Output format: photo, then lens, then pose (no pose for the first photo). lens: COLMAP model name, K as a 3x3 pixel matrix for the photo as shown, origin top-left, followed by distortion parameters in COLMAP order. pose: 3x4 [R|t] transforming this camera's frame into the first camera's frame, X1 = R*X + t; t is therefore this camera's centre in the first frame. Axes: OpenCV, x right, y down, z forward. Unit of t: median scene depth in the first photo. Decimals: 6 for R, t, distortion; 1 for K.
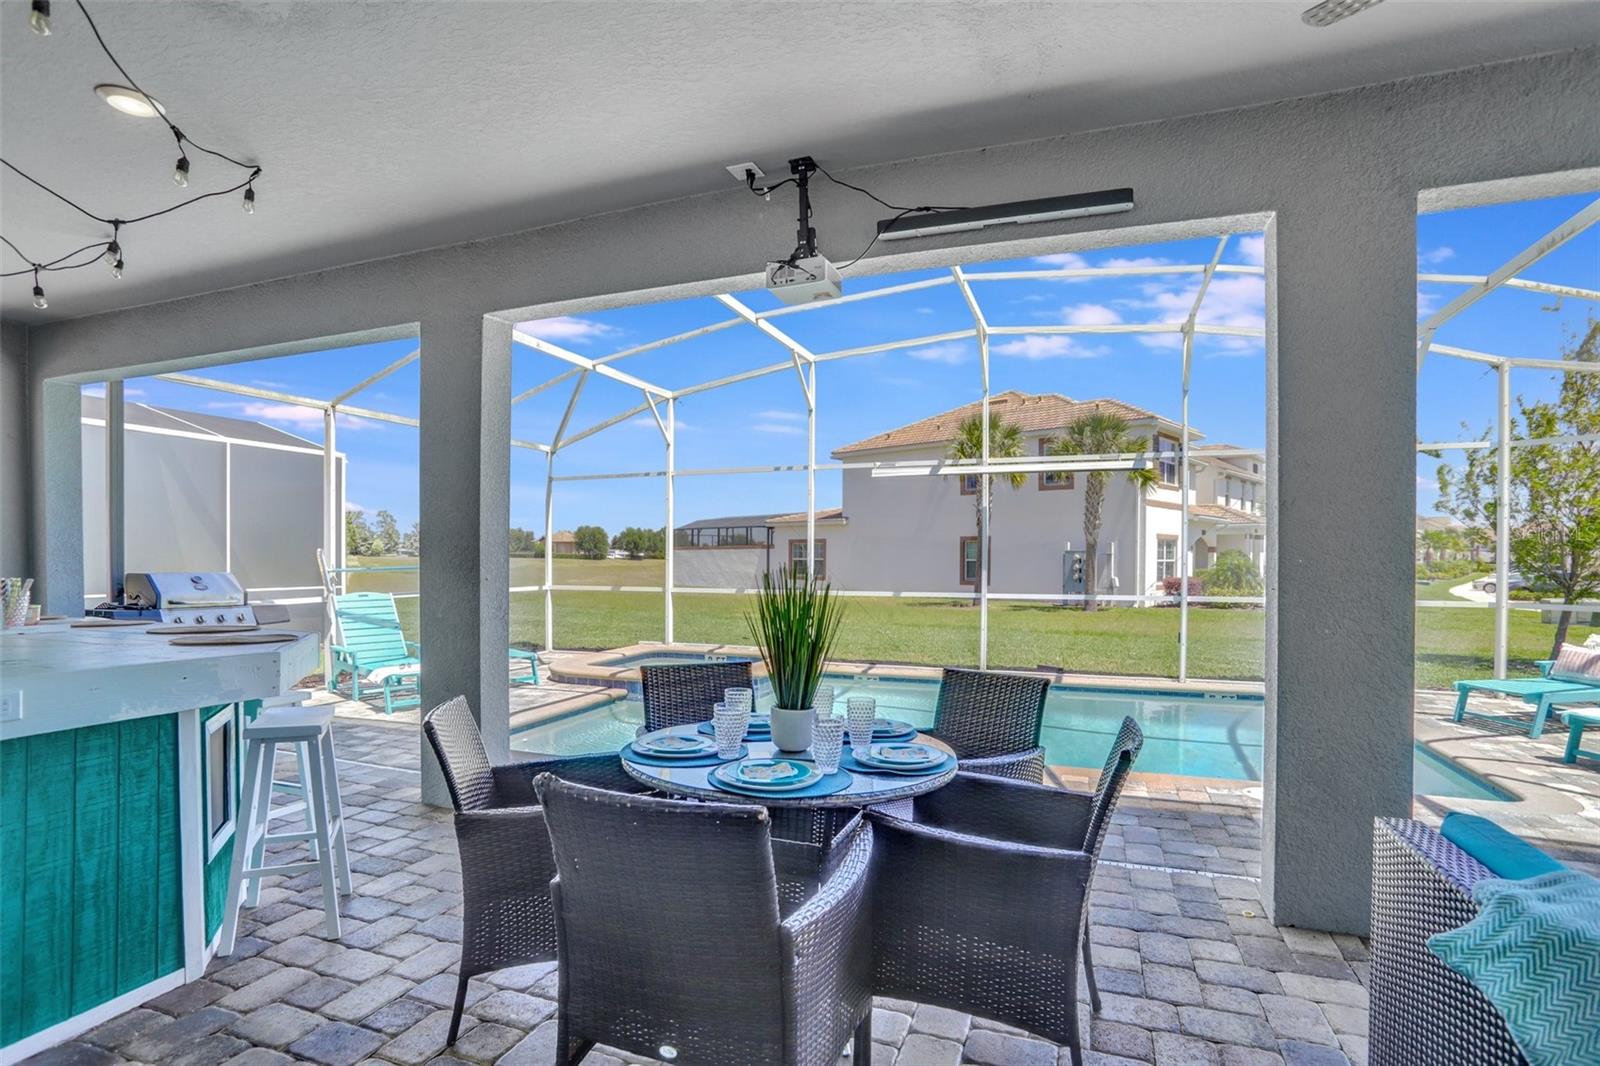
lens RADIAL K [[775.7, 0, 792.3], [0, 775.7, 548.4], [0, 0, 1]] dist [-0.001521, 0.000875]
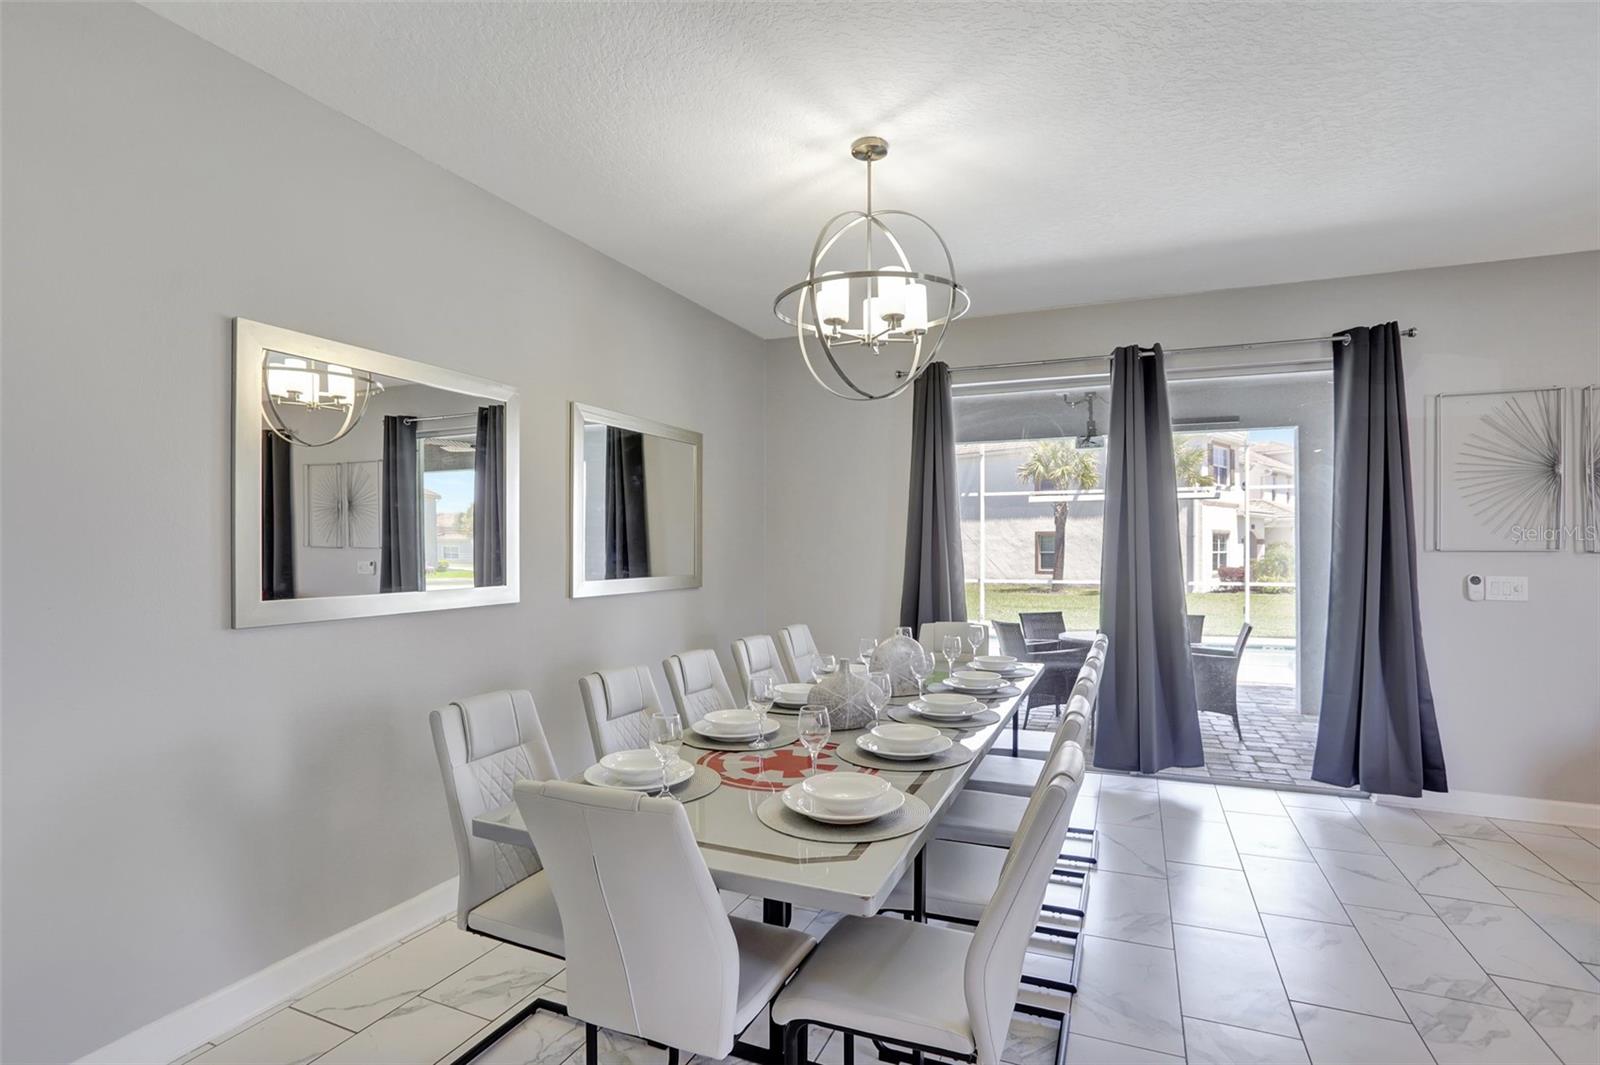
lens RADIAL K [[775.7, 0, 809.5], [0, 775.7, 535.6], [0, 0, 1]] dist [-0.001521, 0.000875]
pose [[0.999634, -0.002684, -0.026920, -0.095764], [0.002665, 0.999996, -0.000746, -0.009600], [0.026922, 0.000674, 0.999637, -0.166028]]
